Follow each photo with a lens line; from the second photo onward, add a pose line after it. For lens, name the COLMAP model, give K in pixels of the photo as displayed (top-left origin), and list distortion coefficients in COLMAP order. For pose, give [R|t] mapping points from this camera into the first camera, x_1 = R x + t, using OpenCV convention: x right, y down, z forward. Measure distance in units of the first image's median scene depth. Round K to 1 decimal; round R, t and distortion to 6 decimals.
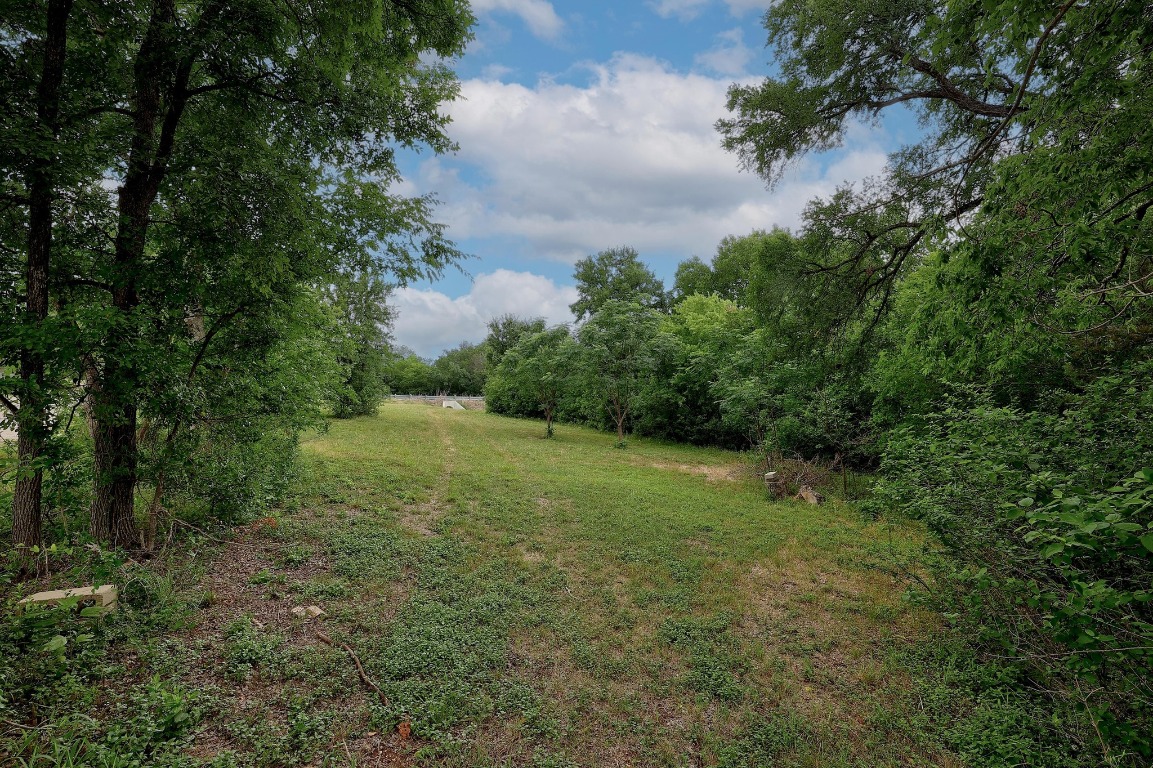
lens RADIAL K [[513.6, 0, 578.6], [0, 513.6, 384.0], [0, 0, 1]] dist [-0.001158, -0.000215]
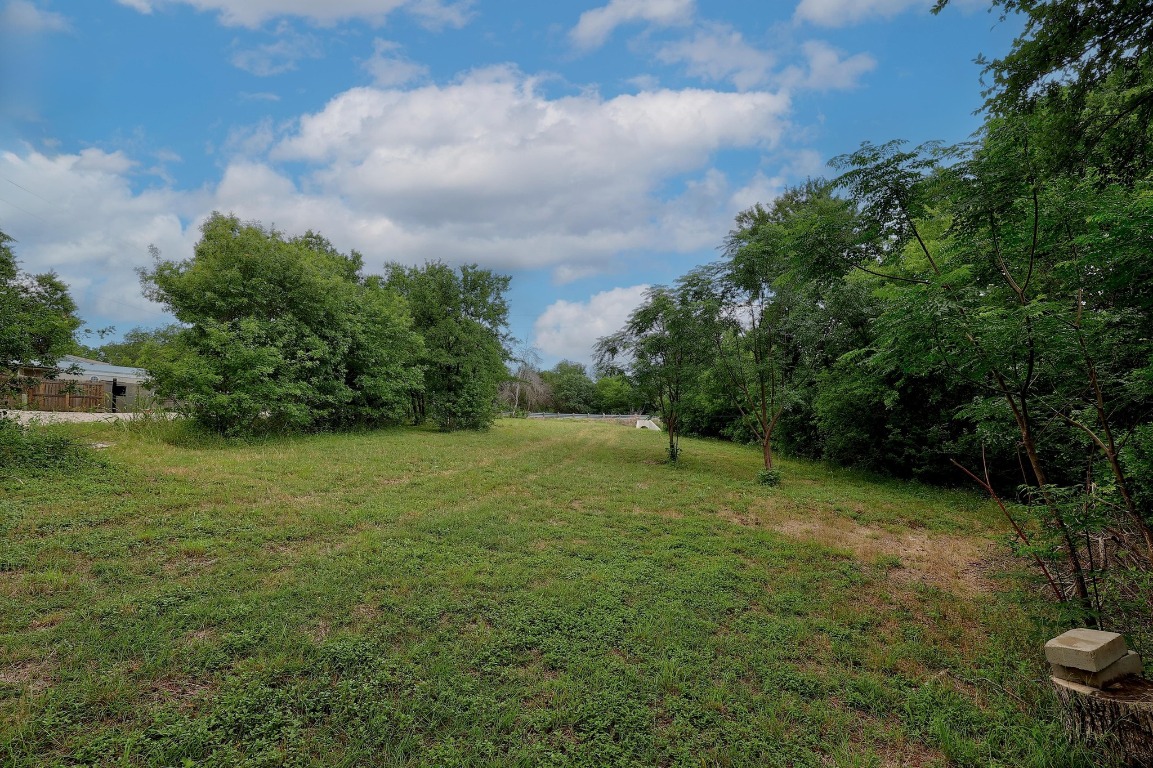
lens RADIAL K [[513.6, 0, 578.2], [0, 513.6, 382.2], [0, 0, 1]] dist [-0.001158, -0.000215]
pose [[0.888959, -0.042714, -0.455990, 0.147219], [0.018566, 0.998184, -0.057308, 0.037906], [0.457610, 0.042479, 0.888138, 0.360803]]
